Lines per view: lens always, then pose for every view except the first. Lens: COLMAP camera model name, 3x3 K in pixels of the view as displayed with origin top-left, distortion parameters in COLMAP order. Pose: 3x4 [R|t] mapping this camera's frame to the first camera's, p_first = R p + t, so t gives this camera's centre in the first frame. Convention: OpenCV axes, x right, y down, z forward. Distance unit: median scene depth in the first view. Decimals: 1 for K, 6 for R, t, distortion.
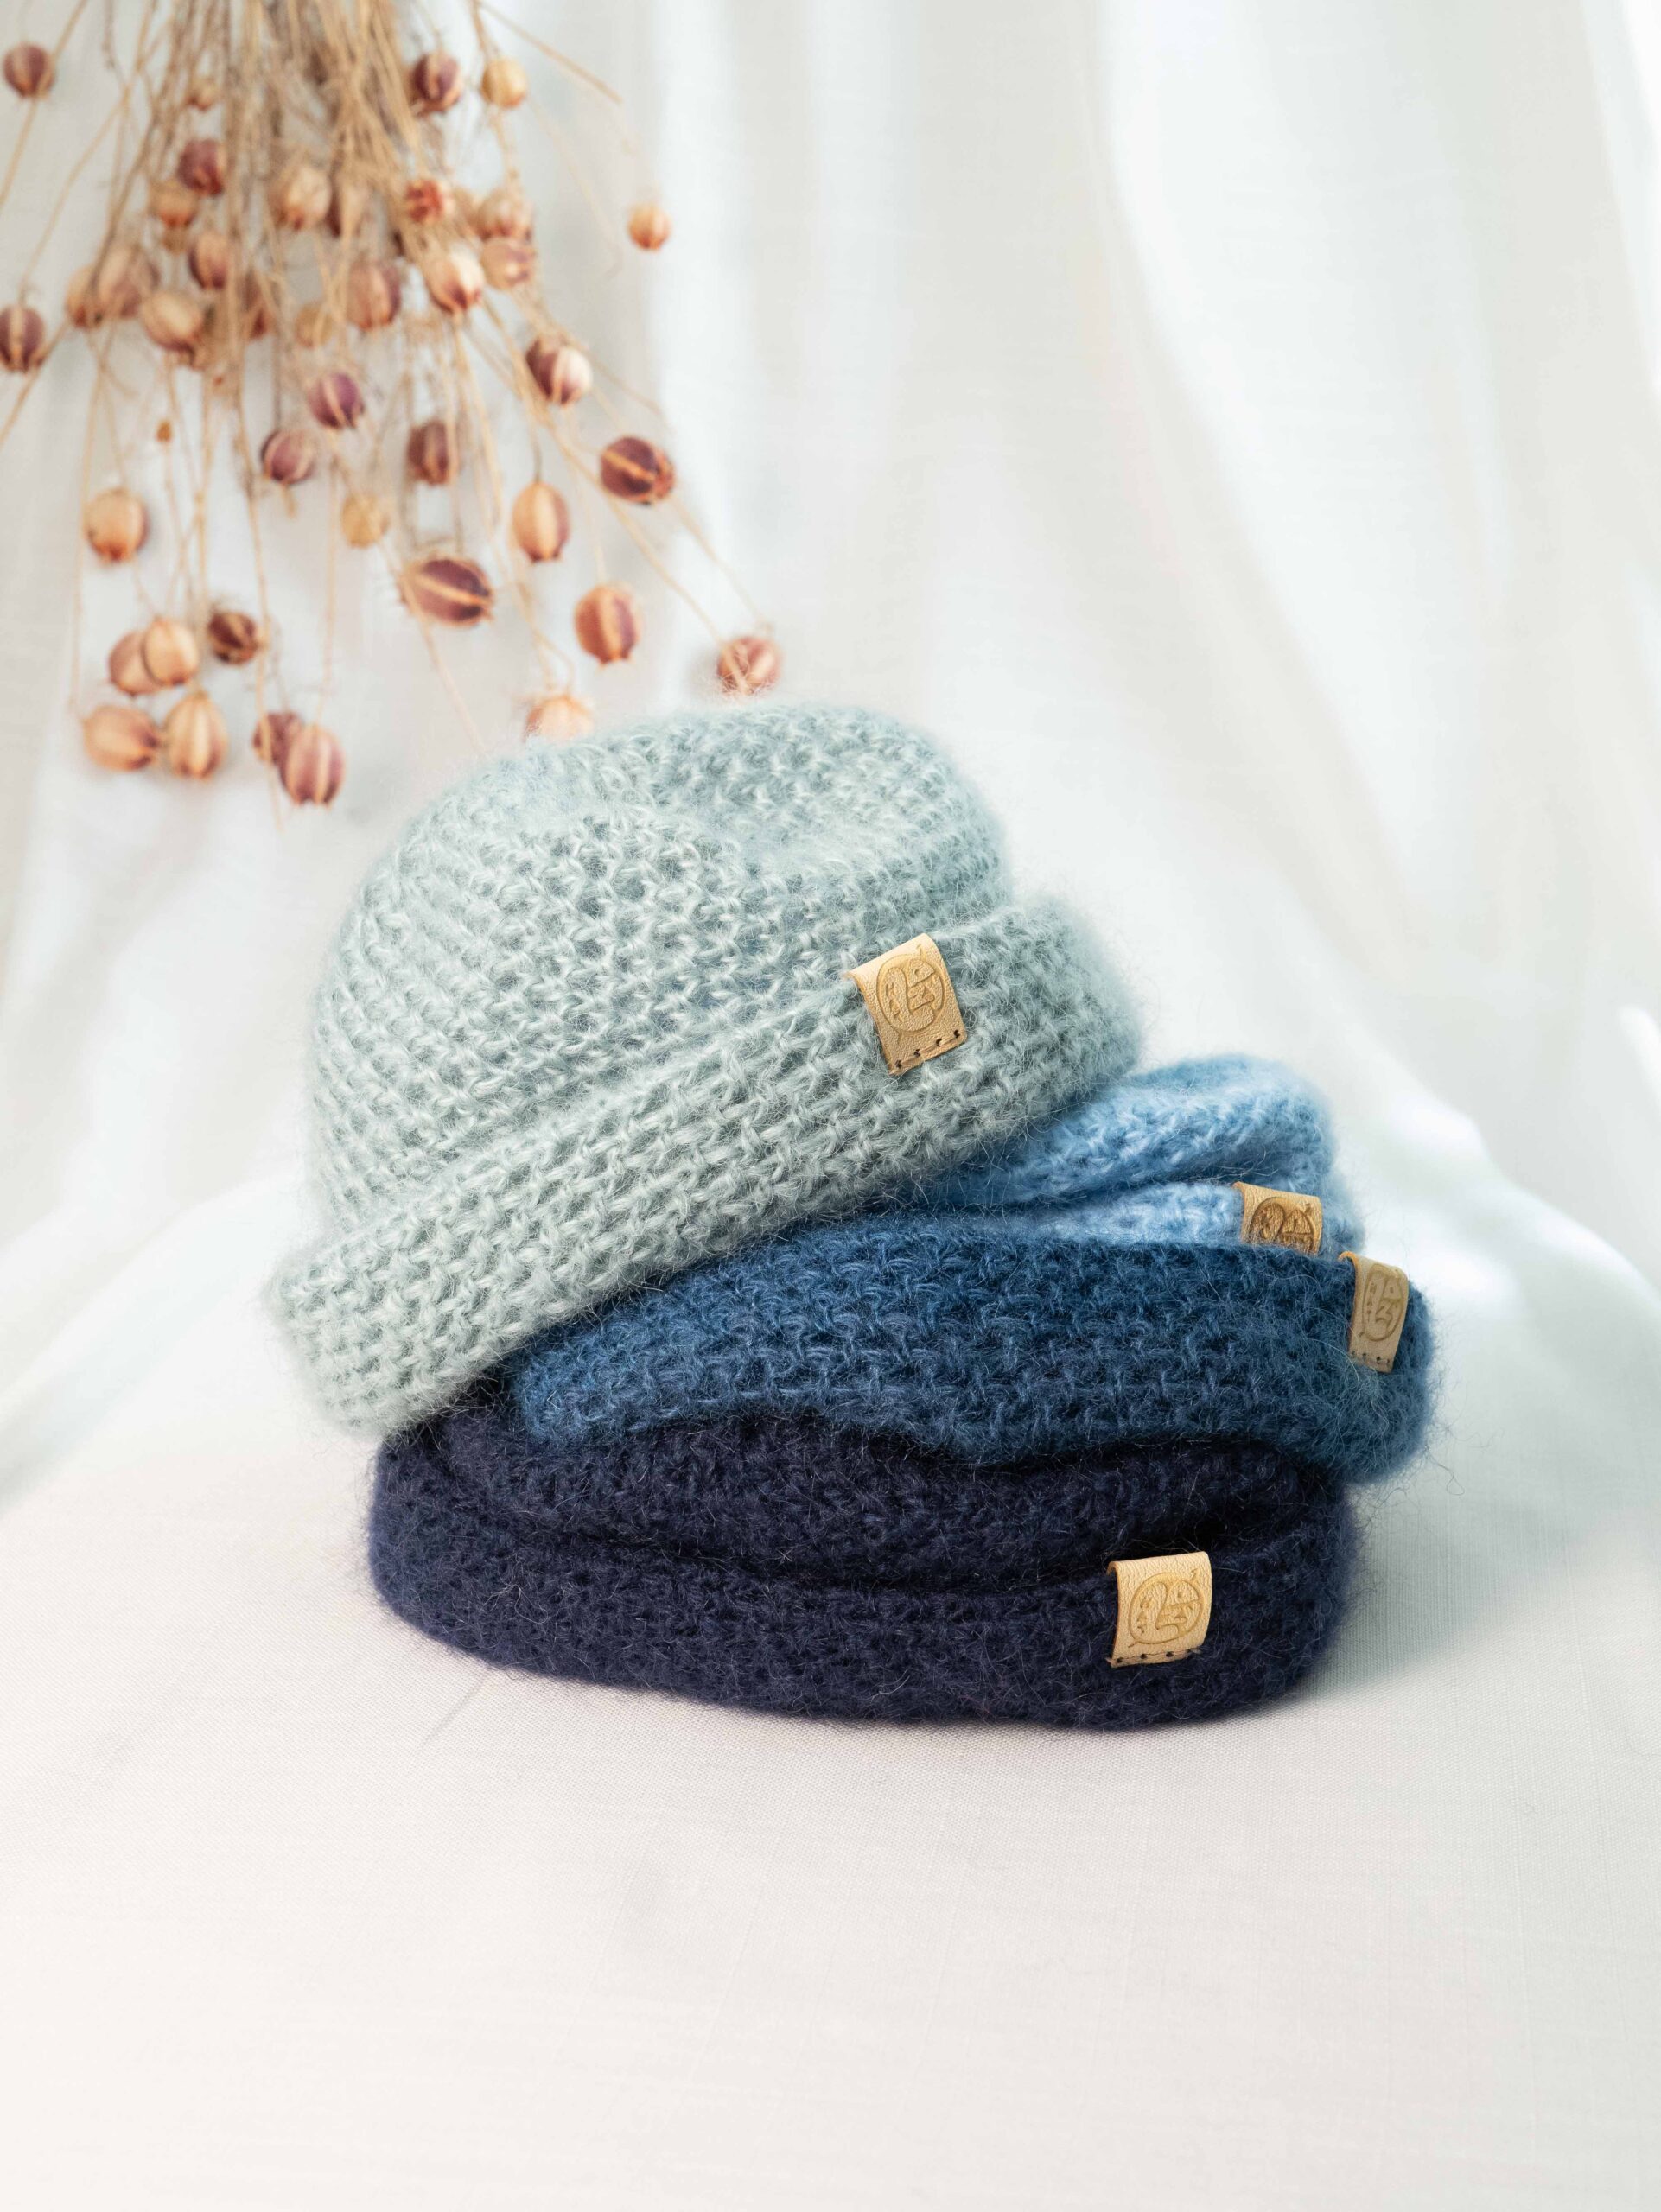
lens RADIAL K [[14636.8, 0, 603.0], [0, 14636.8, 1070.3], [0, 0, 1]] dist [0.464069, 0.000000]
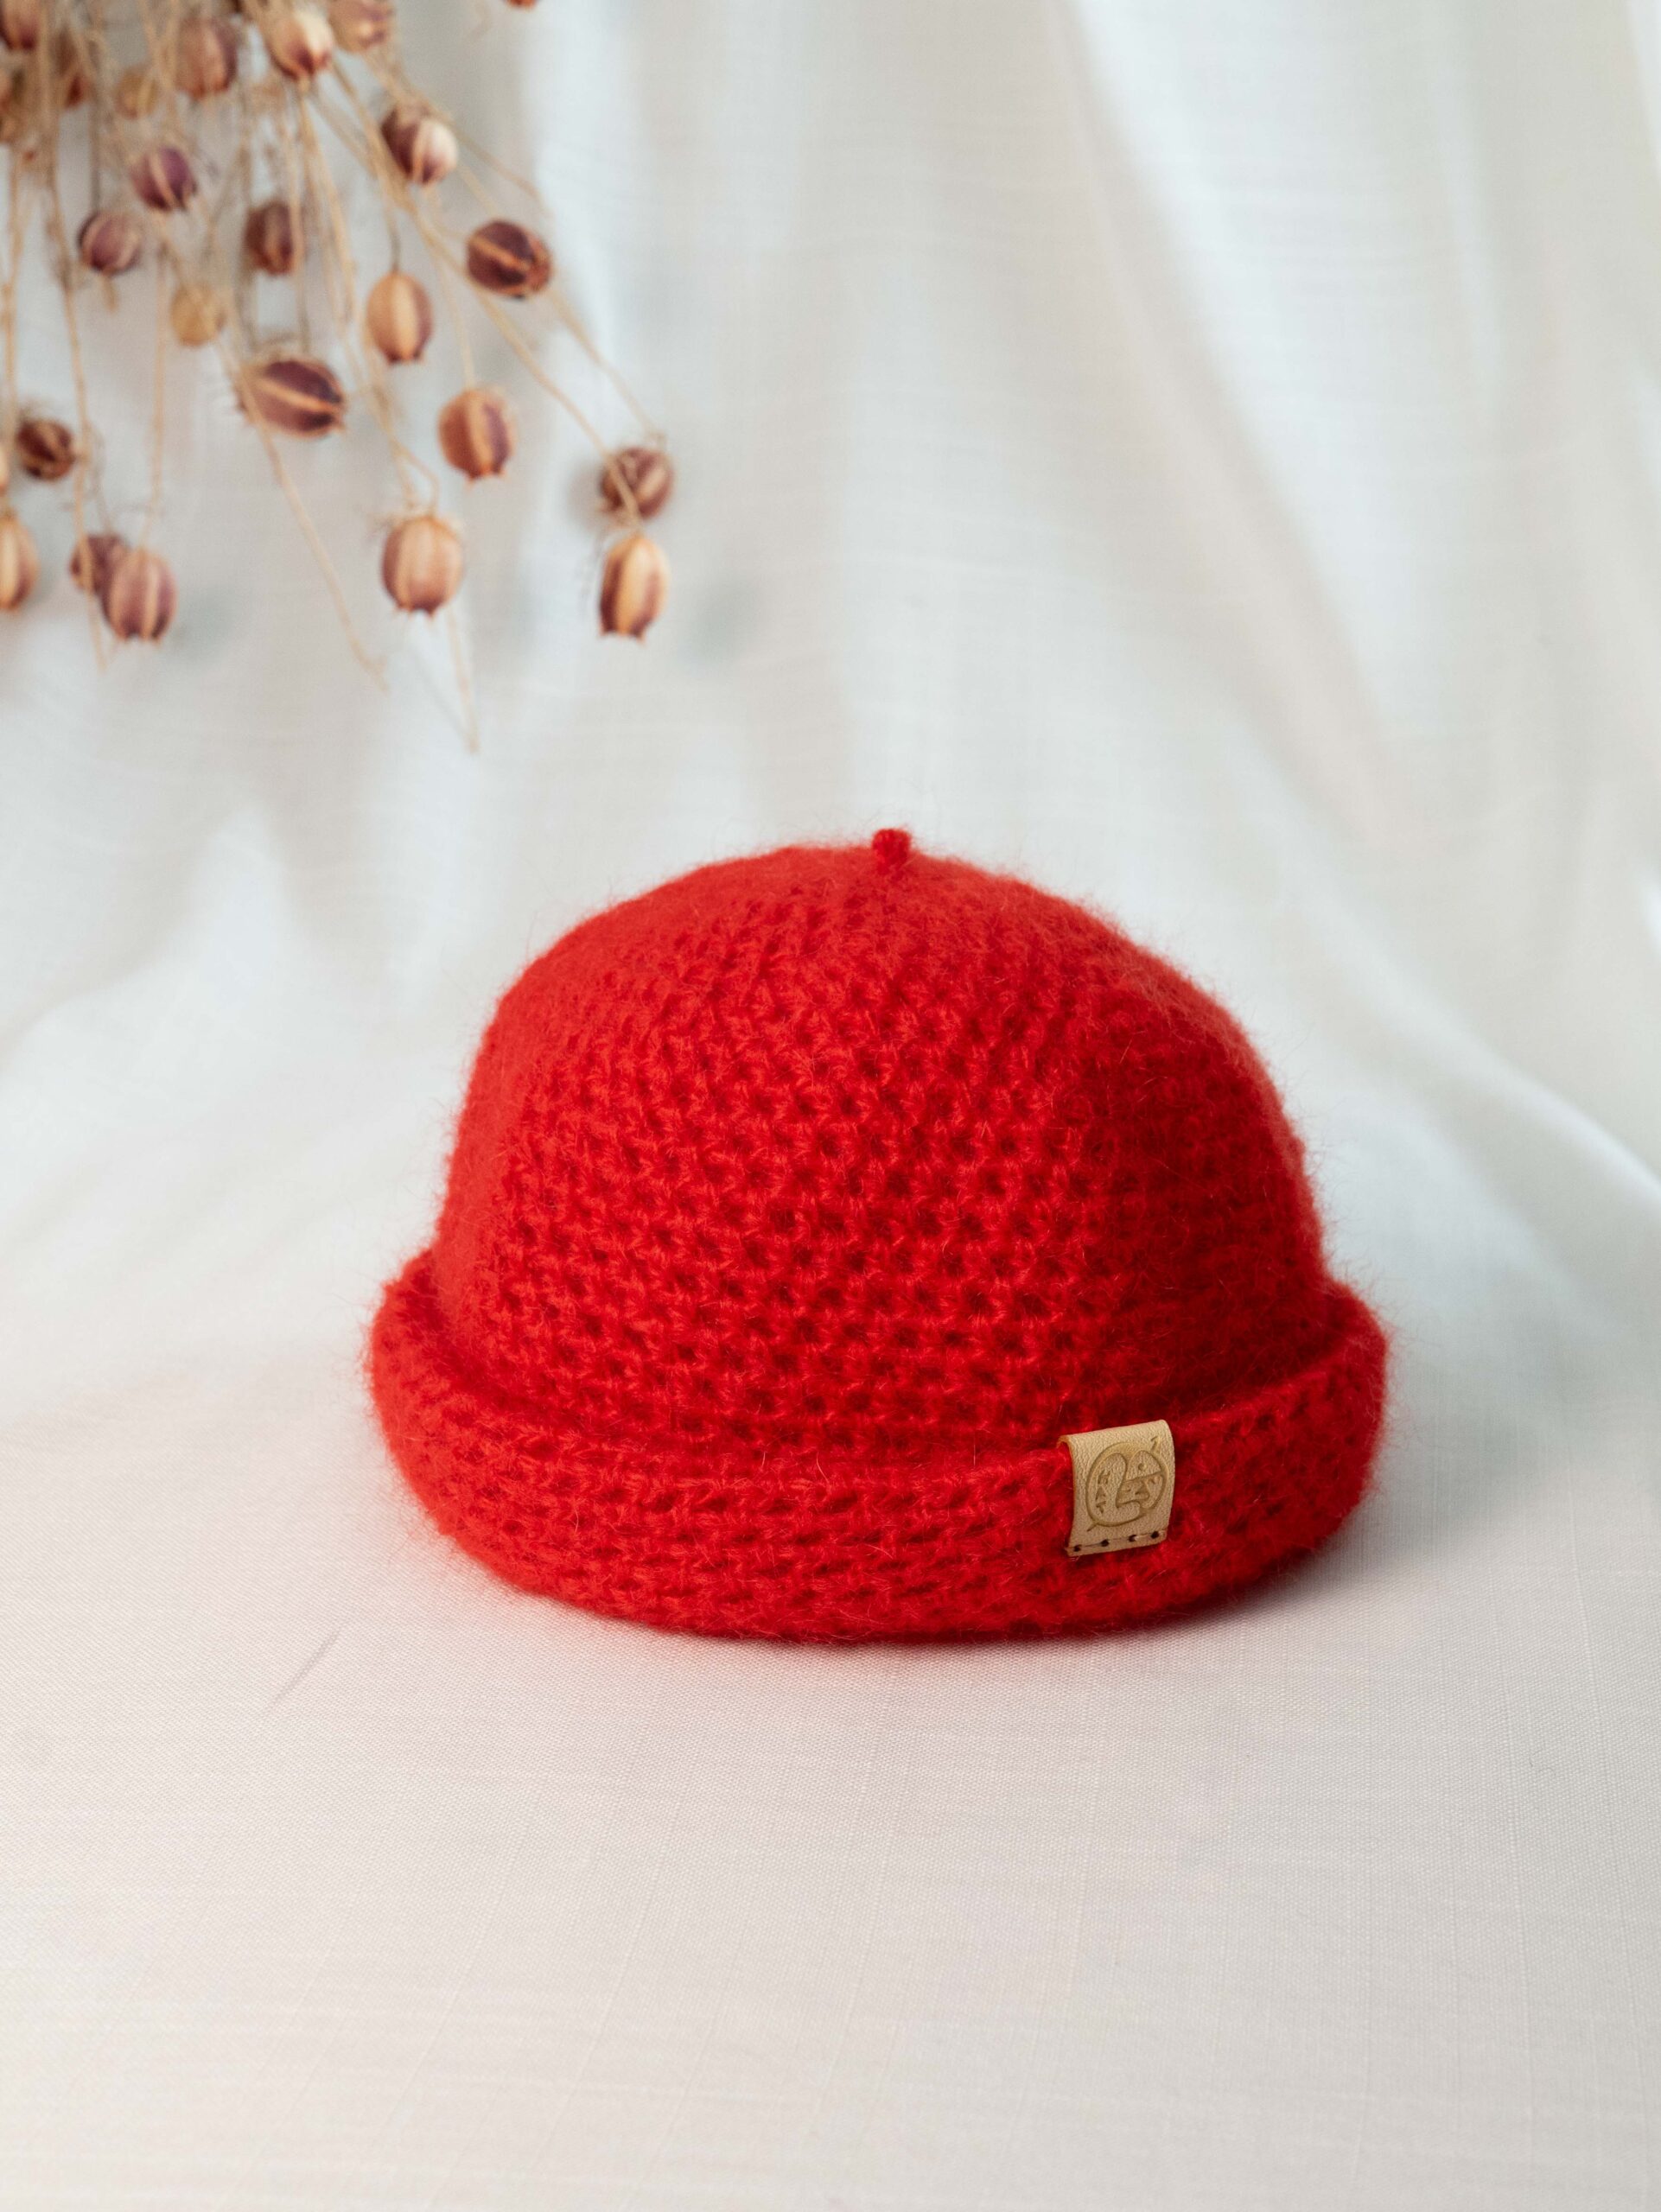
lens RADIAL K [[14636.8, 0, 1057.7], [0, 14636.8, 1172.3], [0, 0, 1]] dist [0.464069, 0.000000]
pose [[0.999605, -0.002916, 0.027935, 0.010505], [0.002438, 0.999850, 0.017125, -0.001149], [-0.027981, -0.017050, 0.999463, 0.118201]]
